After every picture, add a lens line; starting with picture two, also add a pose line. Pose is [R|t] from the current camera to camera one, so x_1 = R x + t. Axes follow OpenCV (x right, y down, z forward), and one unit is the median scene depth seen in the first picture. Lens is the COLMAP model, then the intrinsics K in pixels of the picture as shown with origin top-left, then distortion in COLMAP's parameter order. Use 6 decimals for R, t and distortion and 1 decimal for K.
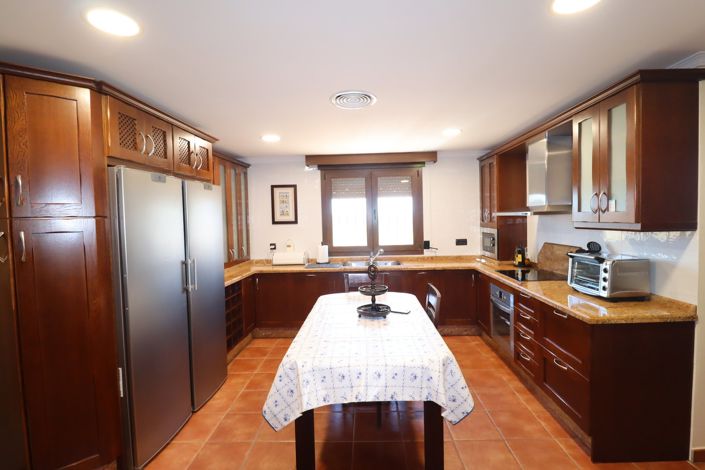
lens RADIAL K [[327.4, 0, 358.5], [0, 327.4, 229.6], [0, 0, 1]] dist [-0.002903, -0.003121]
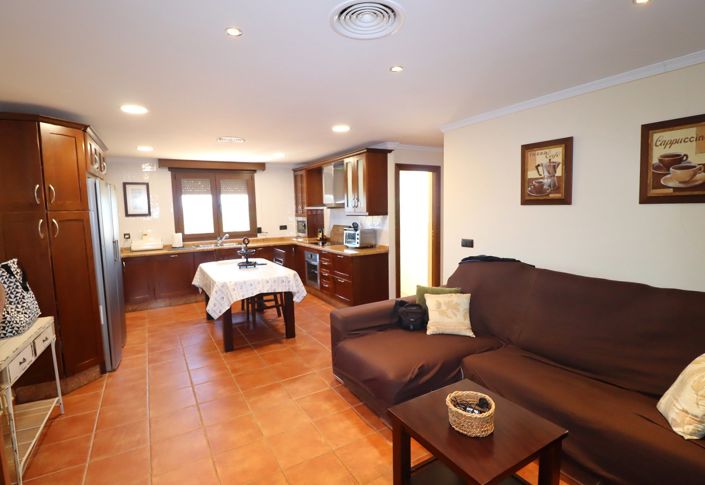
lens RADIAL K [[342.0, 0, 353.4], [0, 342.0, 239.5], [0, 0, 1]] dist [0.002044, 0.000019]
pose [[0.842442, -0.048952, 0.536559, -0.275393], [0.023904, 0.998279, 0.053544, 0.020923], [-0.538257, -0.032282, 0.842162, -0.508305]]
